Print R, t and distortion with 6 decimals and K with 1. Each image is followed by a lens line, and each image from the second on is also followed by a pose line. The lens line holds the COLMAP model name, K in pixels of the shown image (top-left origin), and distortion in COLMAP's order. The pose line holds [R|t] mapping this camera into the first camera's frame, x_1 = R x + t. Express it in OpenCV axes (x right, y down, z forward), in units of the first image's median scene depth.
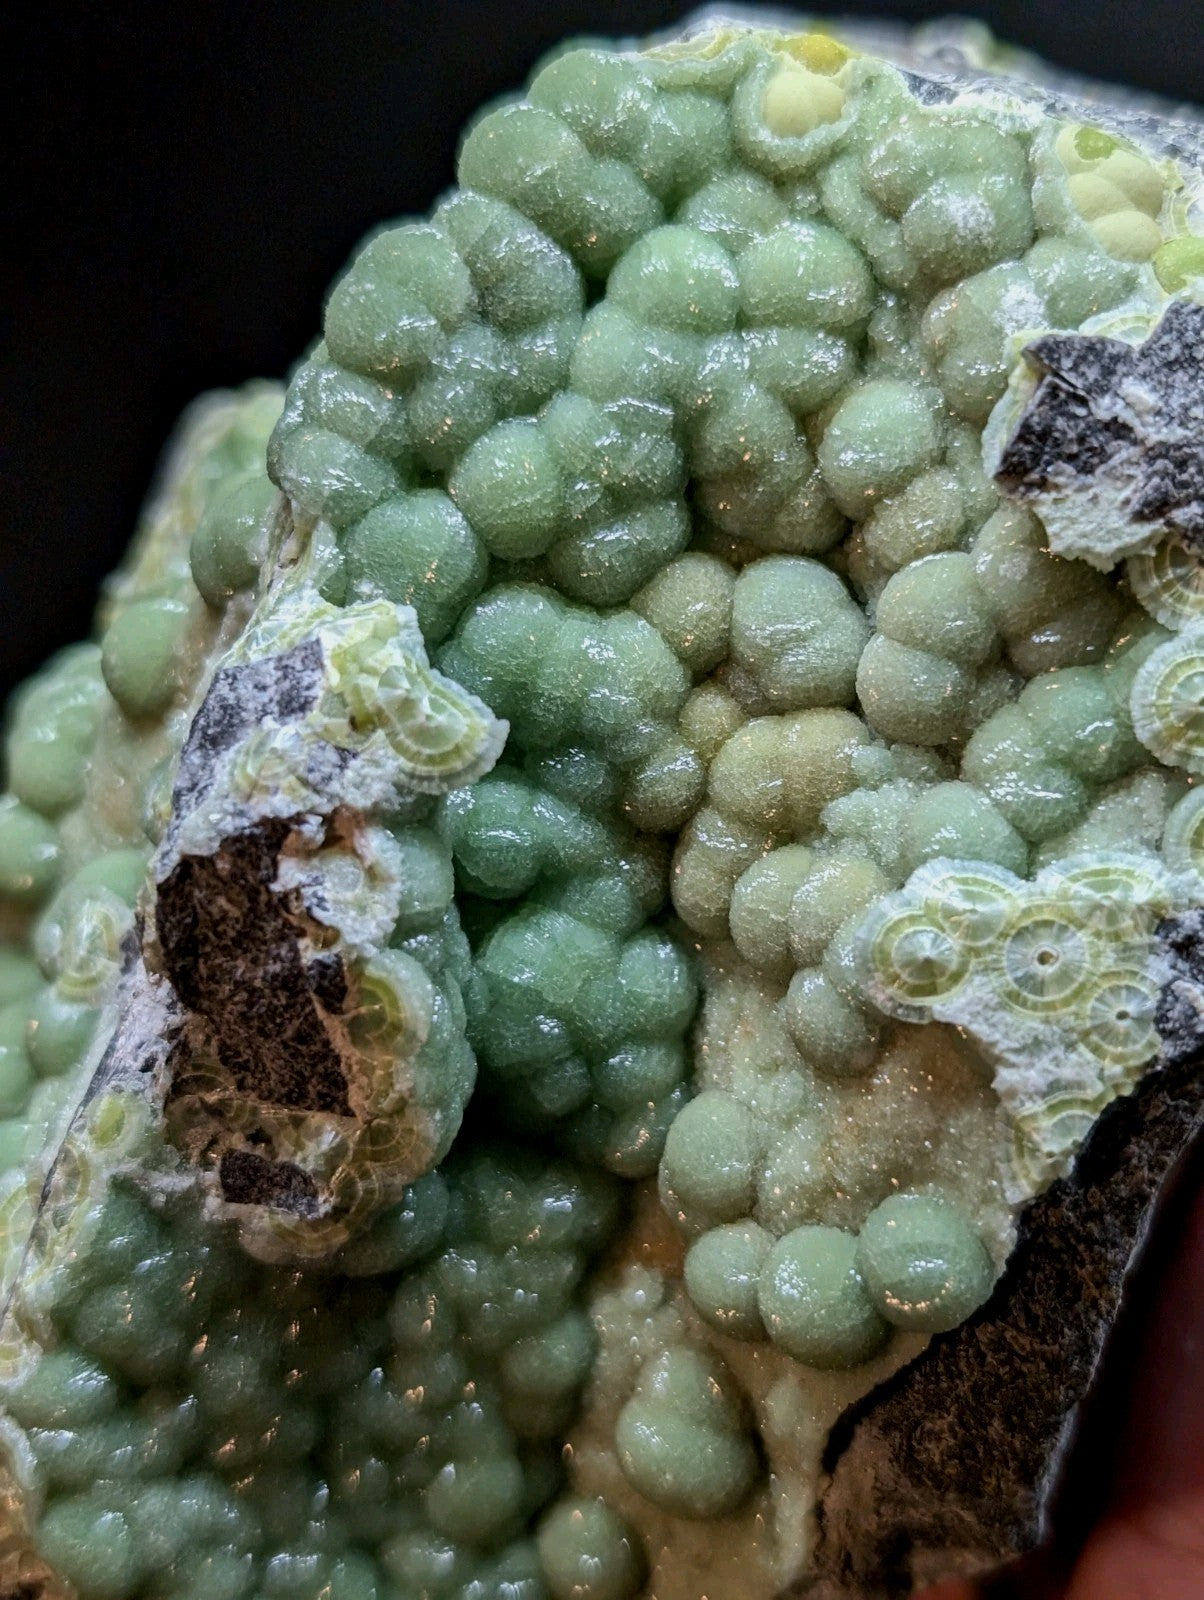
lens RADIAL K [[2439.6, 0, 644.3], [0, 2439.6, 822.3], [0, 0, 1]] dist [0.088638, 0.000000]
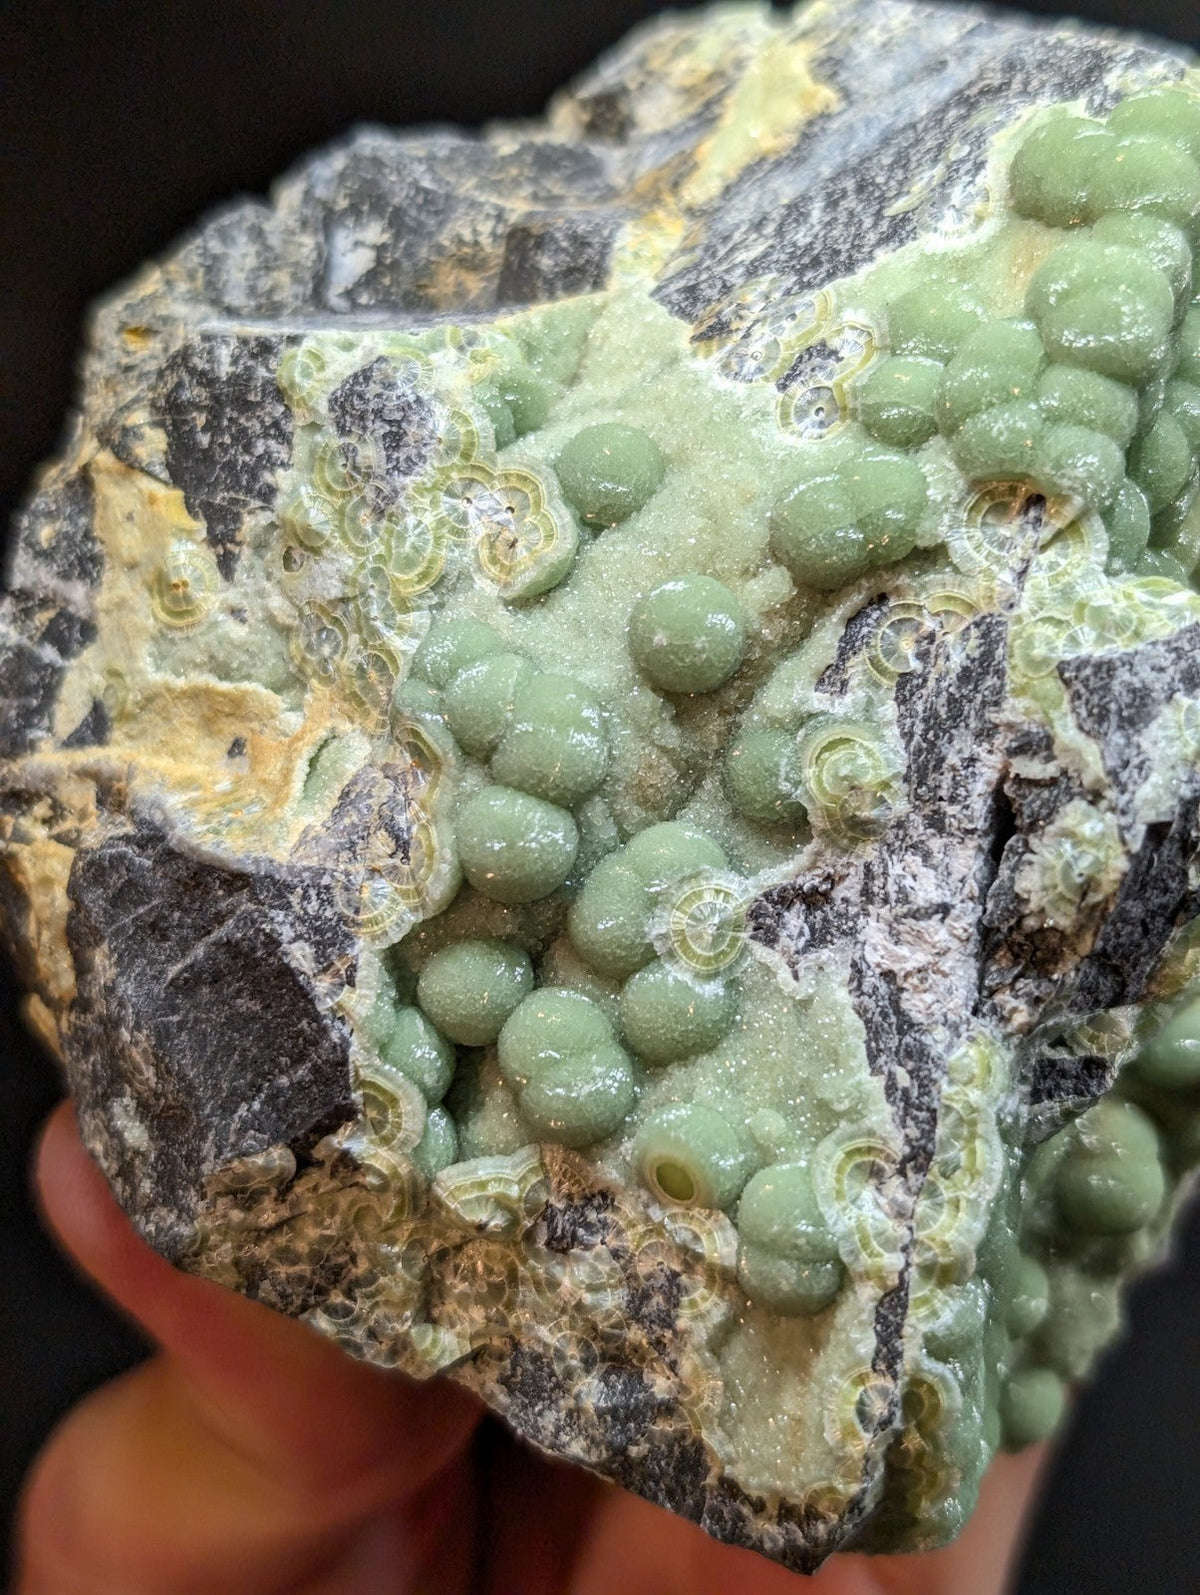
lens RADIAL K [[2432.0, 0, 639.5], [0, 2432.0, 775.1], [0, 0, 1]] dist [0.088638, 0.000000]
pose [[0.602004, -0.203178, 0.772211, -1.178990], [0.075402, 0.977229, 0.198338, -0.247803], [-0.794925, -0.061174, 0.603616, 0.477653]]
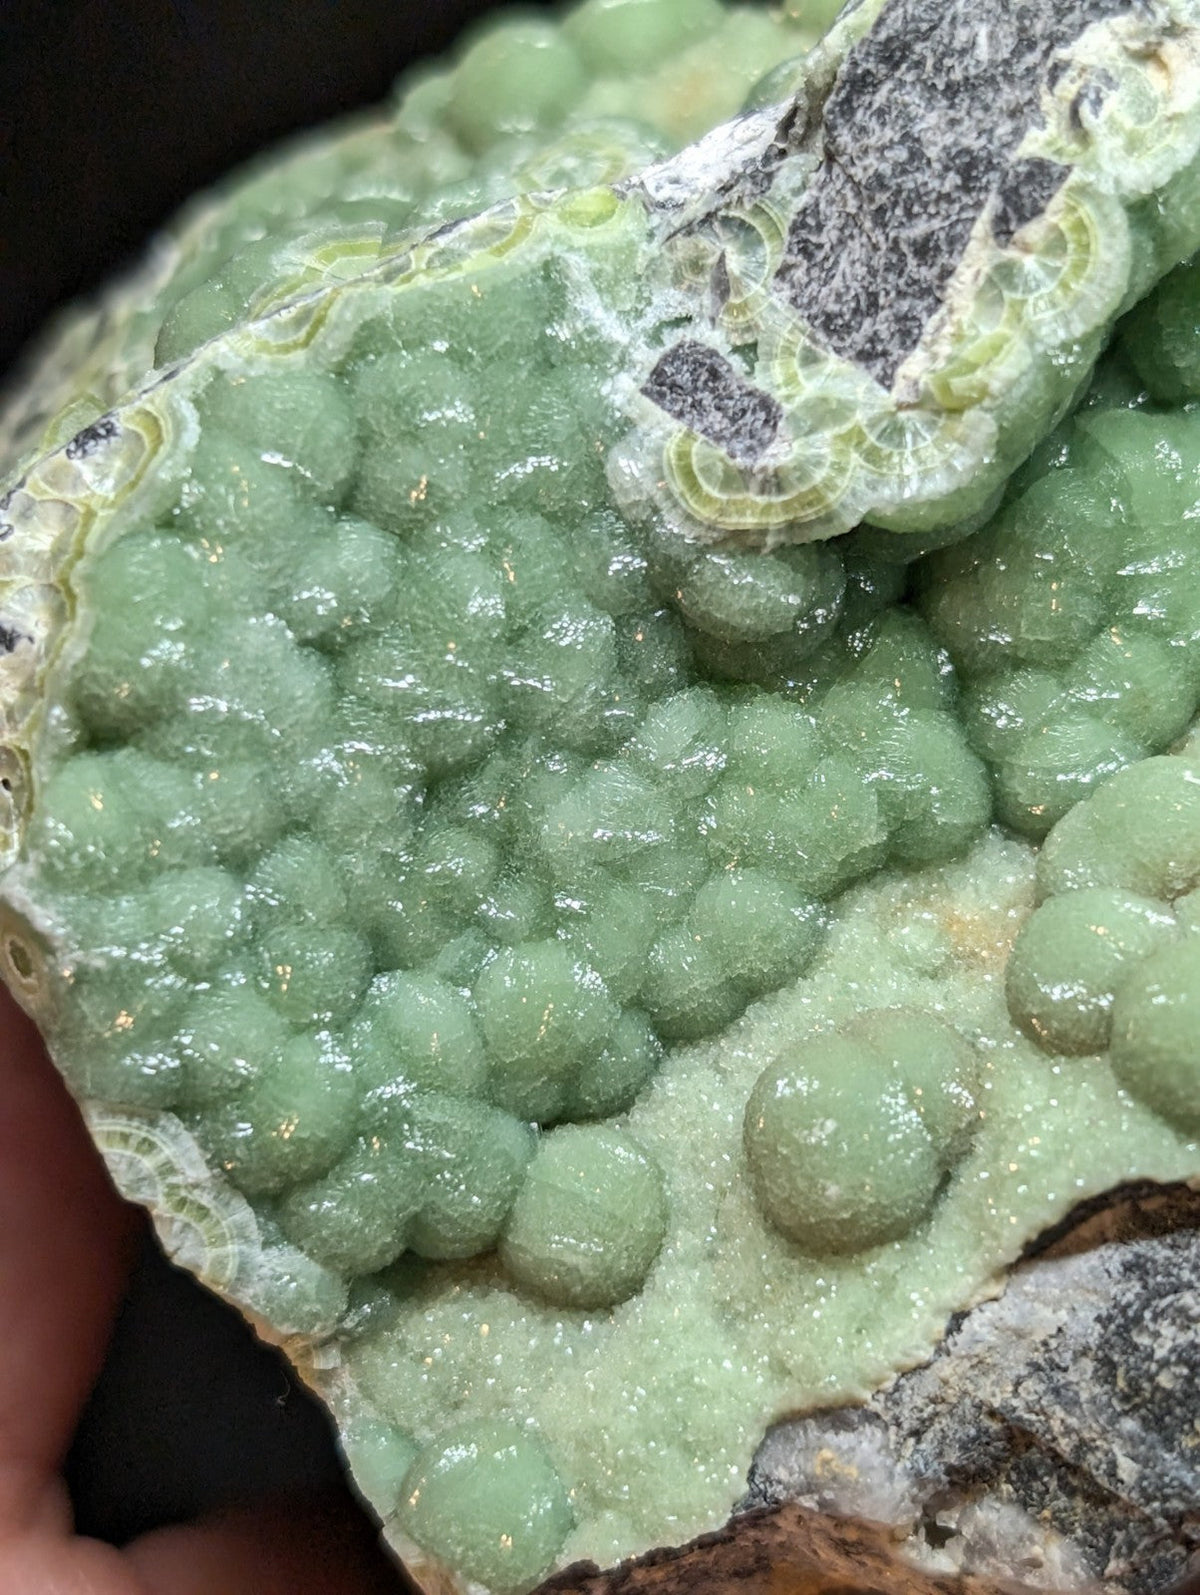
lens RADIAL K [[3219.8, 0, 639.2], [0, 3219.8, 802.4], [0, 0, 1]] dist [0.096406, 0.000000]
pose [[0.756160, 0.653331, -0.037159, -0.059803], [-0.629504, 0.710724, -0.314000, 0.554790], [-0.178736, 0.260826, 0.948696, 0.143712]]
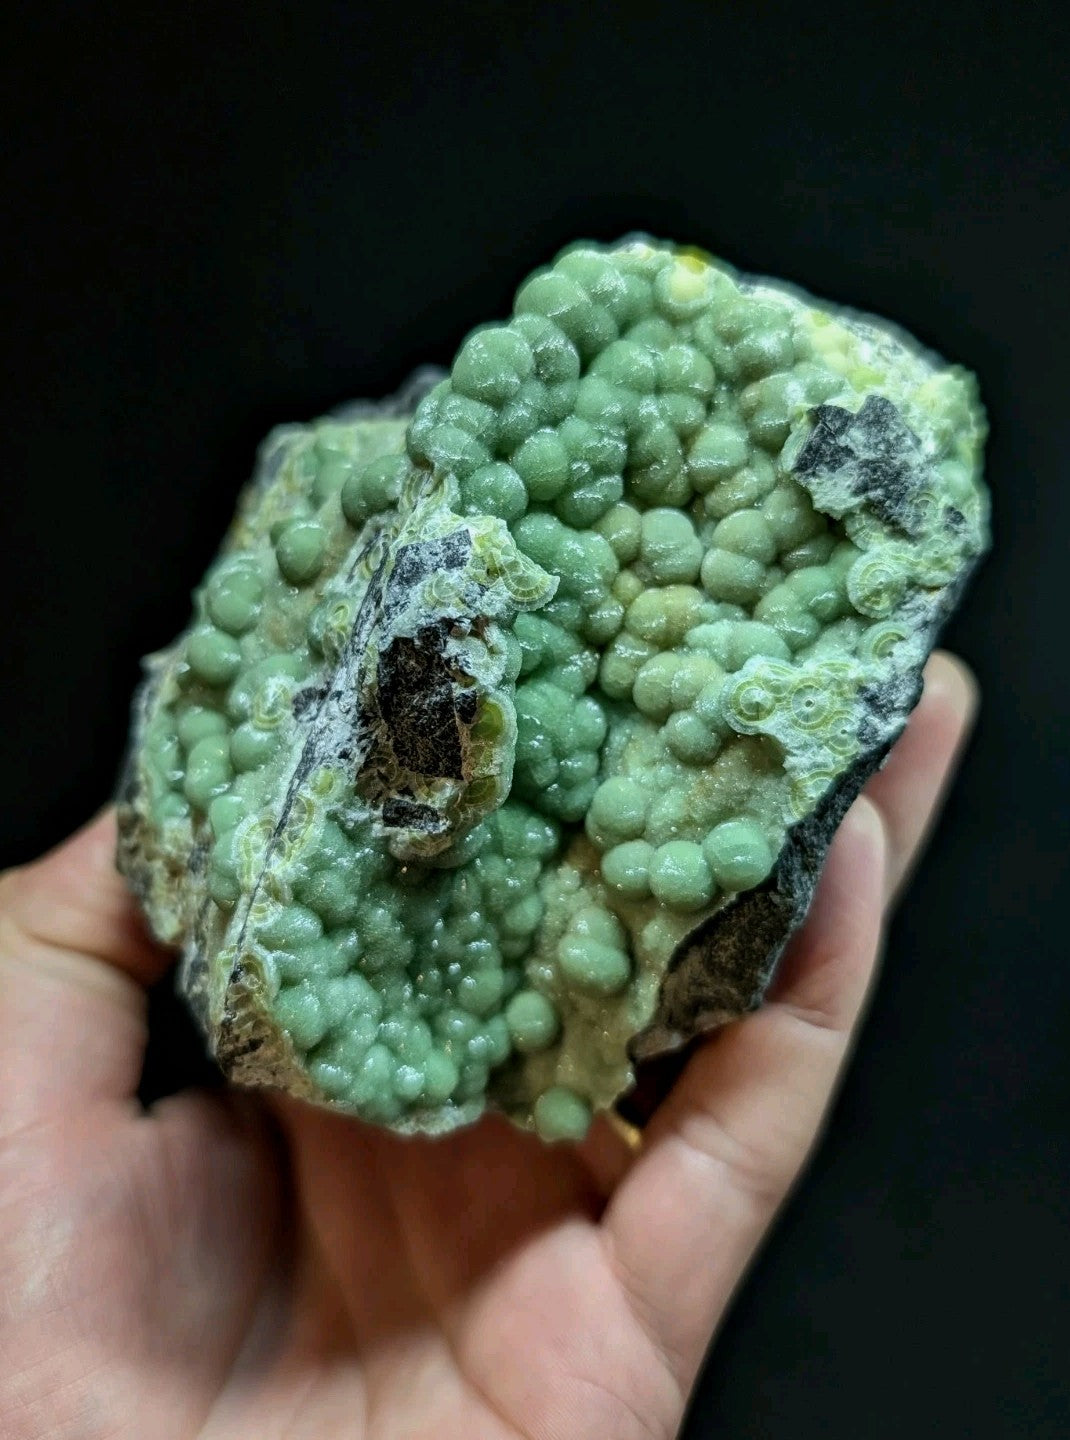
lens RADIAL K [[1332.3, 0, 507.2], [0, 1332.3, 687.0], [0, 0, 1]] dist [0.040426, 0.000000]
pose [[0.974576, 0.031252, 0.221865, -0.322197], [-0.021667, 0.998729, -0.045504, 0.094644], [-0.223005, 0.039540, 0.974015, -0.038214]]
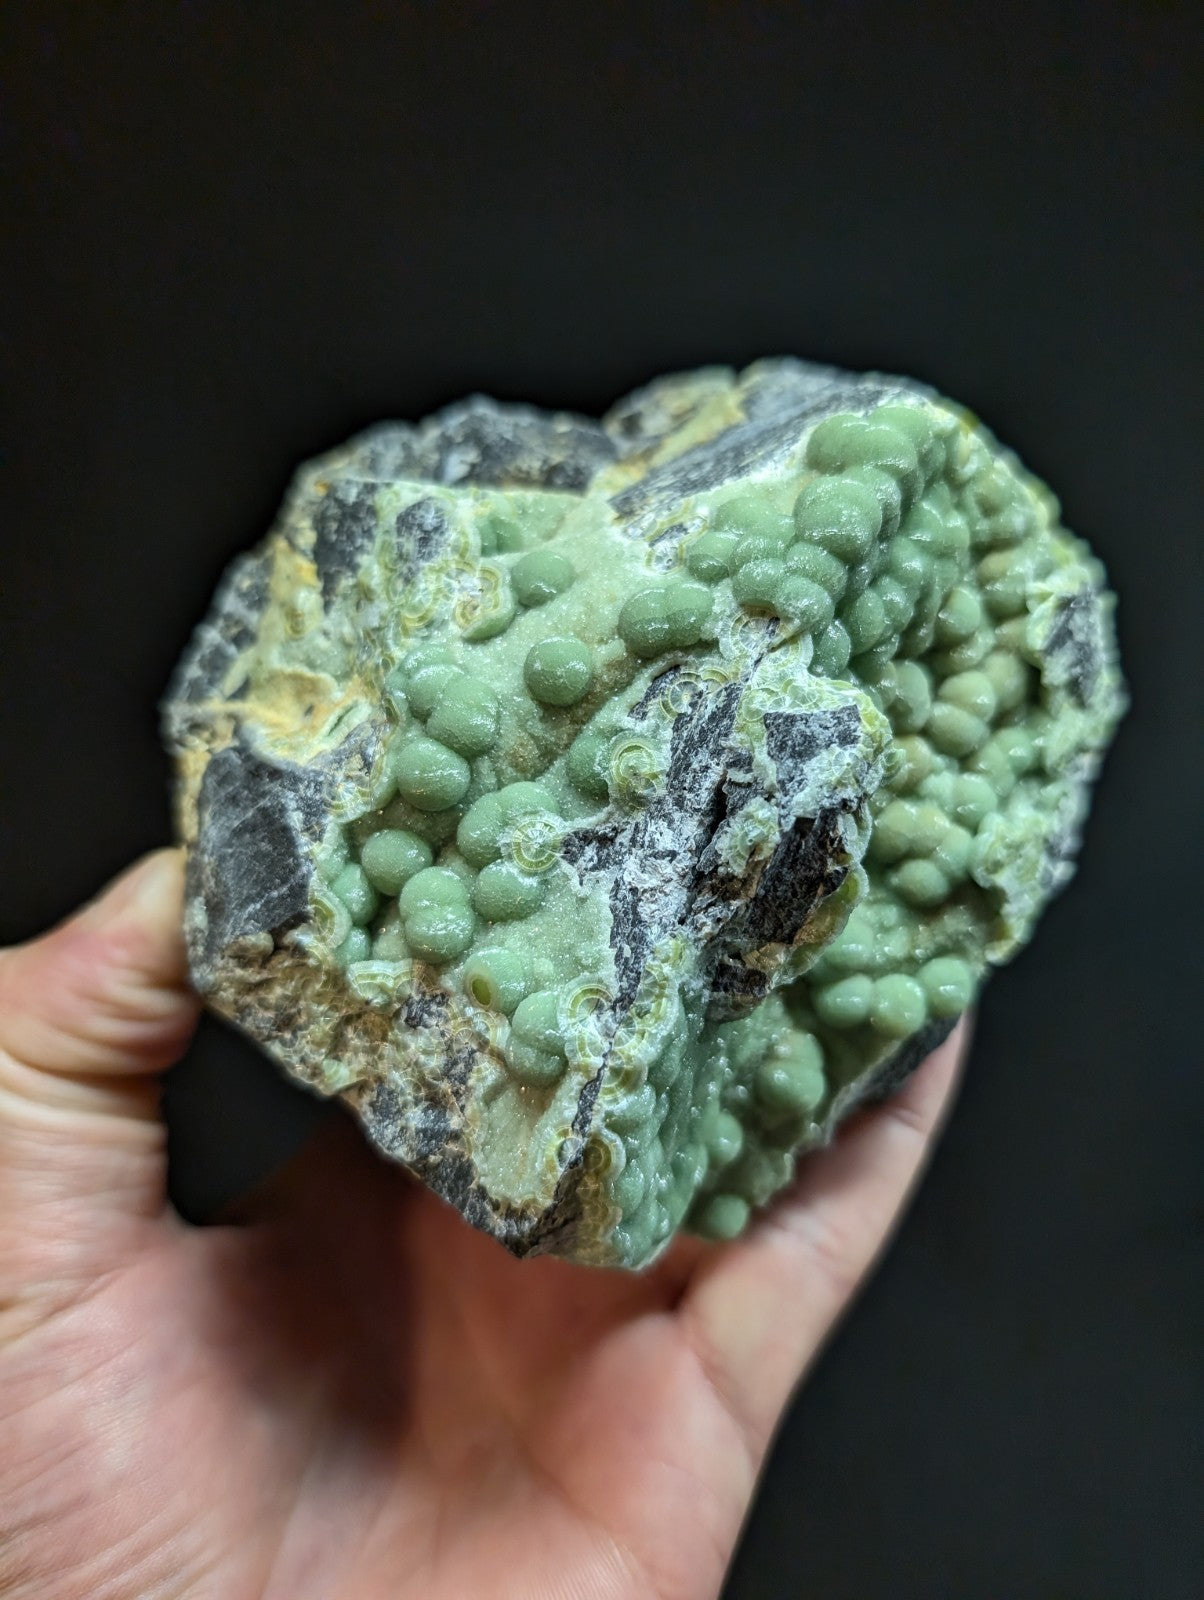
lens RADIAL K [[1334.9, 0, 637.5], [0, 1334.9, 804.7], [0, 0, 1]] dist [0.051146, -0.039290]
pose [[0.699016, -0.005936, 0.715082, -0.963391], [-0.089670, 0.991345, 0.095885, -0.079462], [-0.709462, -0.131146, 0.692433, 0.372289]]
